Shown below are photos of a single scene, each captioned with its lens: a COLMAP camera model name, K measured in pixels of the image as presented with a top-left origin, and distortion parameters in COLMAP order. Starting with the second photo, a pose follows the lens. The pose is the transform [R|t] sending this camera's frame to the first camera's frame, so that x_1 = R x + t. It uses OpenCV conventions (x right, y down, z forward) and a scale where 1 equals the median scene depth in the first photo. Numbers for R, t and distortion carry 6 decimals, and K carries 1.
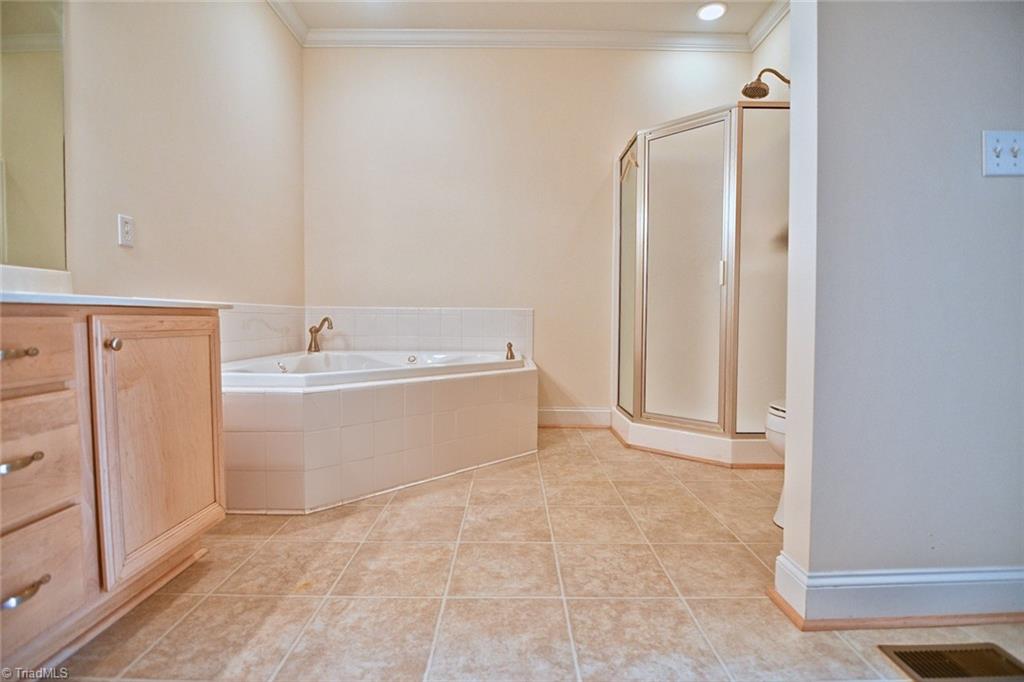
lens RADIAL K [[500.4, 0, 511.6], [0, 500.4, 339.9], [0, 0, 1]] dist [-0.007562, -0.006022]
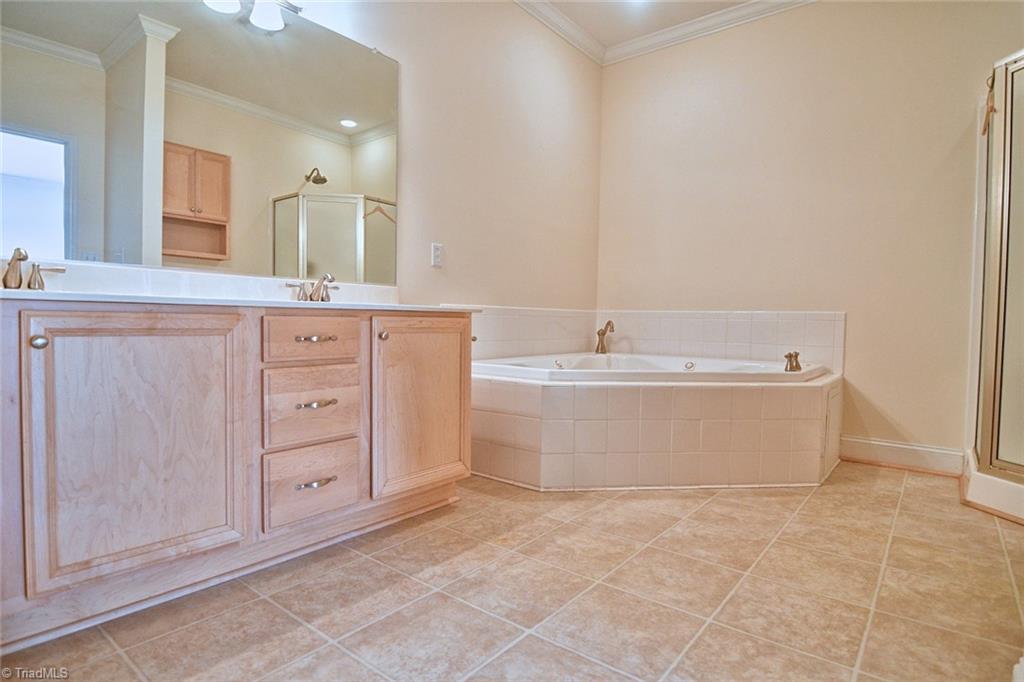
lens RADIAL K [[542.9, 0, 512.1], [0, 542.9, 338.6], [0, 0, 1]] dist [-0.000618, -0.008696]
pose [[0.784567, 0.028233, -0.619401, 0.361374], [-0.037449, 0.999297, -0.001886, 0.003970], [0.618912, 0.024676, 0.785072, -0.033512]]
